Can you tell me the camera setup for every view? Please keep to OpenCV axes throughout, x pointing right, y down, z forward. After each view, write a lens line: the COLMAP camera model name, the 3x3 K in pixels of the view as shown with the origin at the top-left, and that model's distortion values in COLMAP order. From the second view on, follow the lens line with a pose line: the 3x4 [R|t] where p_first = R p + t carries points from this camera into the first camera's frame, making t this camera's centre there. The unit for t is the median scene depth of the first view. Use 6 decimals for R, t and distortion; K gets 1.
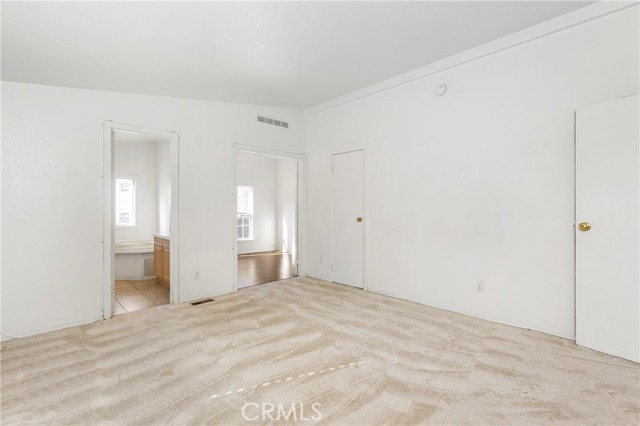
lens RADIAL K [[291.5, 0, 320.2], [0, 291.5, 211.1], [0, 0, 1]] dist [-0.012048, 0.002305]
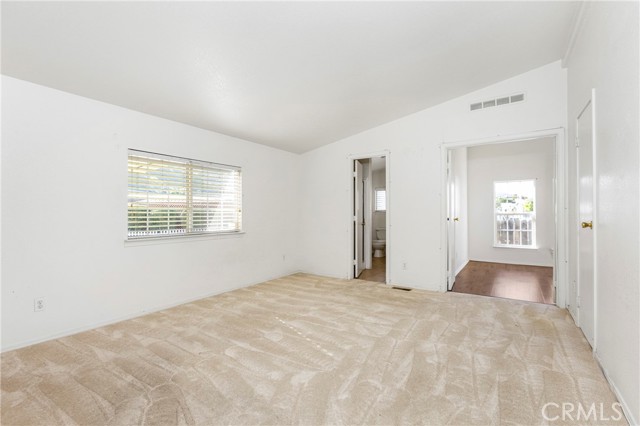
lens RADIAL K [[291.5, 0, 320.3], [0, 291.5, 212.3], [0, 0, 1]] dist [-0.012048, 0.002305]
pose [[0.204636, -0.001700, -0.978837, 0.414623], [-0.004049, 0.999988, -0.002584, 0.004629], [0.978830, 0.004492, 0.204626, 0.274521]]
